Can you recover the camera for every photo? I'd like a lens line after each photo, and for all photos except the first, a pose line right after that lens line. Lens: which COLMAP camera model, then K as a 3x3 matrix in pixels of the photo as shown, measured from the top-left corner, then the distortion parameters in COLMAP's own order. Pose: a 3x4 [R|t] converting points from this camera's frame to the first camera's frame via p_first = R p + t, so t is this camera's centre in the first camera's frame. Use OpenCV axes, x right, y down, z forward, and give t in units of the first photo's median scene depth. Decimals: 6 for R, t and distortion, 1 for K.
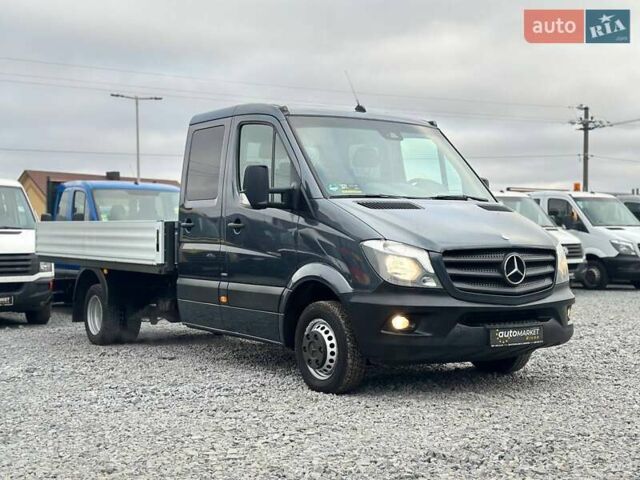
lens RADIAL K [[880.5, 0, 314.8], [0, 880.5, 242.4], [0, 0, 1]] dist [0.131889, 0.000000]
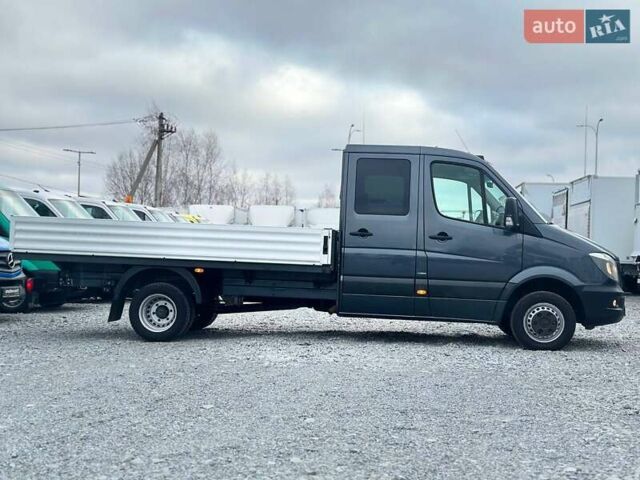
lens RADIAL K [[880.5, 0, 321.4], [0, 880.5, 245.9], [0, 0, 1]] dist [0.131889, 0.000000]
pose [[0.637180, 0.030286, 0.770119, -1.385972], [-0.028340, 0.999473, -0.015857, 0.022905], [-0.770193, -0.011721, 0.637703, 0.307504]]
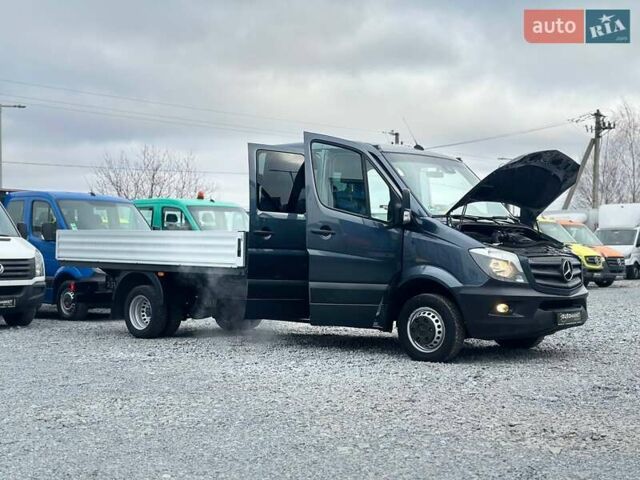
lens RADIAL K [[880.5, 0, 318.9], [0, 880.5, 237.4], [0, 0, 1]] dist [0.131889, 0.000000]
pose [[0.967764, 0.013112, 0.251518, -0.473292], [-0.008303, 0.999762, -0.020174, 0.009437], [-0.251723, 0.017435, 0.967642, -0.245924]]
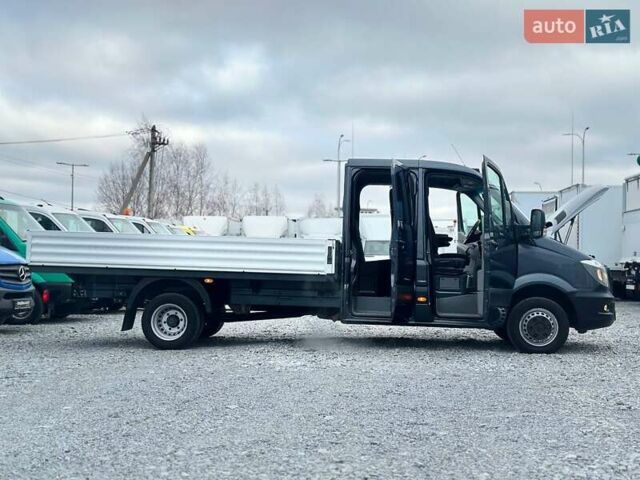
lens RADIAL K [[880.5, 0, 319.0], [0, 880.5, 241.5], [0, 0, 1]] dist [0.131889, 0.000000]
pose [[0.629796, 0.035768, 0.775937, -1.457884], [-0.017675, 0.999340, -0.031721, 0.023240], [-0.776560, 0.006263, 0.630013, 0.283621]]
